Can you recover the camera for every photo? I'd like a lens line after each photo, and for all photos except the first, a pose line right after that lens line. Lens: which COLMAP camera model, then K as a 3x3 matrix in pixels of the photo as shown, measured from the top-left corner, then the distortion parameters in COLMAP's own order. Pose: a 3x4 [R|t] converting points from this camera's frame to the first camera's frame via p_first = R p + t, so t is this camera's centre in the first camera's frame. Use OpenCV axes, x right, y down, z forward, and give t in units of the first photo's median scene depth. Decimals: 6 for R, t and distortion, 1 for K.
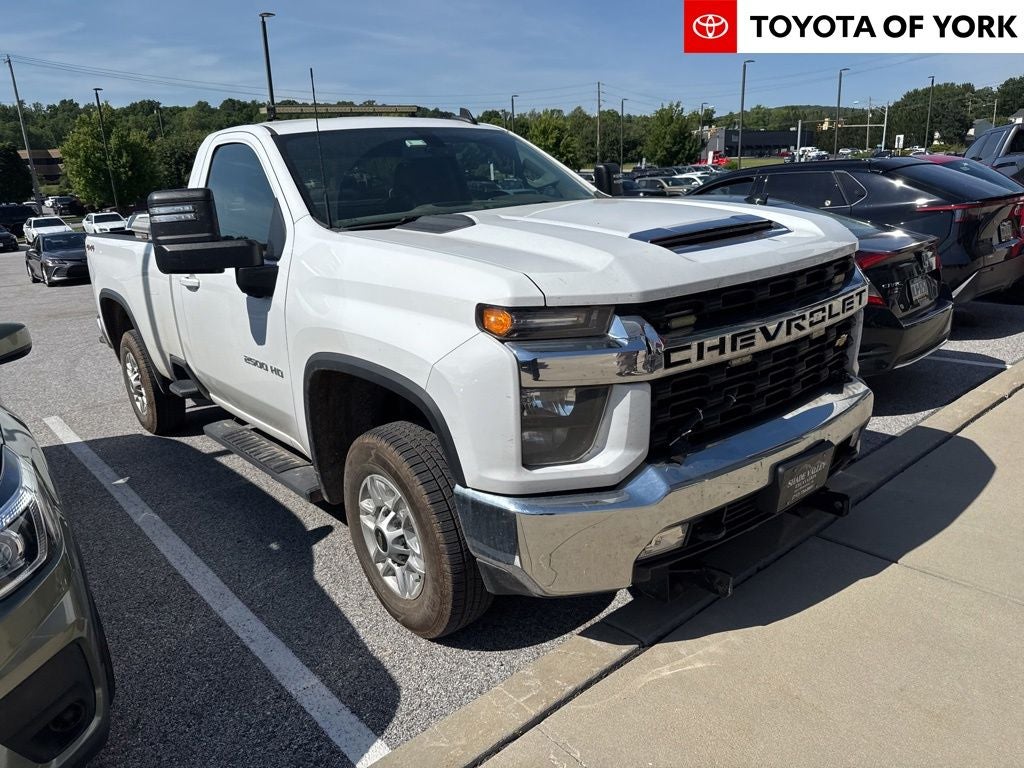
lens RADIAL K [[771.4, 0, 517.0], [0, 771.4, 385.0], [0, 0, 1]] dist [0.039495, -0.040338]
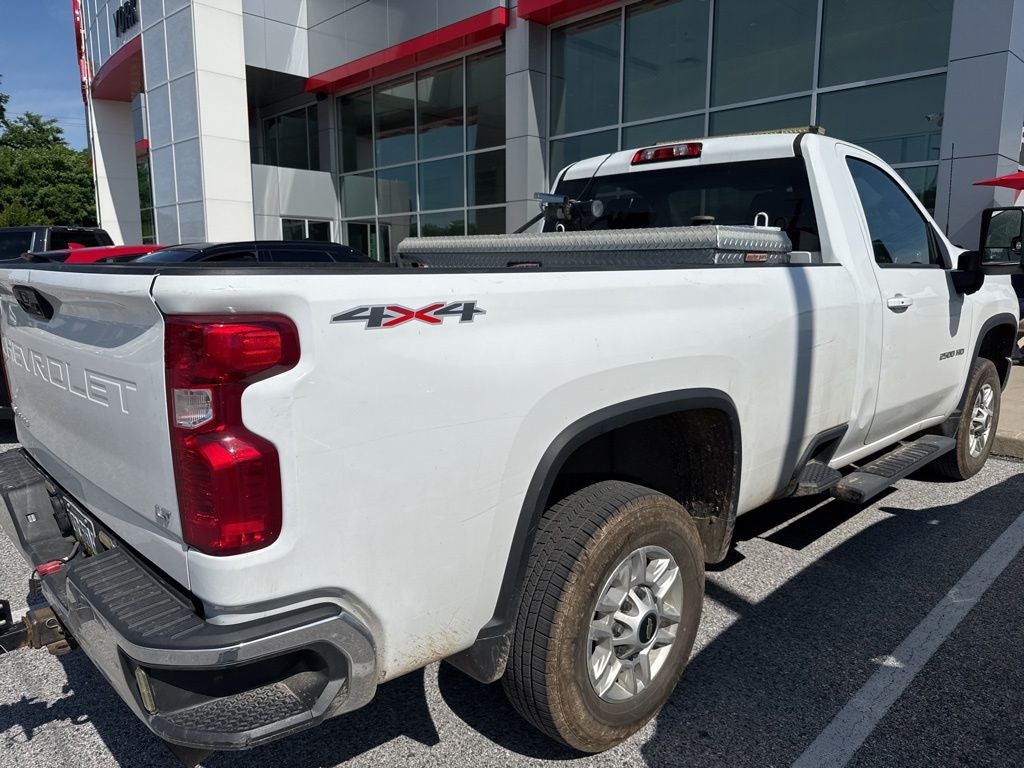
lens RADIAL K [[771.4, 0, 517.0], [0, 771.4, 385.0], [0, 0, 1]] dist [0.039495, -0.040338]
pose [[-0.132181, -0.102523, 0.985909, -1.216141], [0.259097, 0.956483, 0.134200, -0.267617], [-0.956764, 0.273185, -0.099866, 1.502295]]
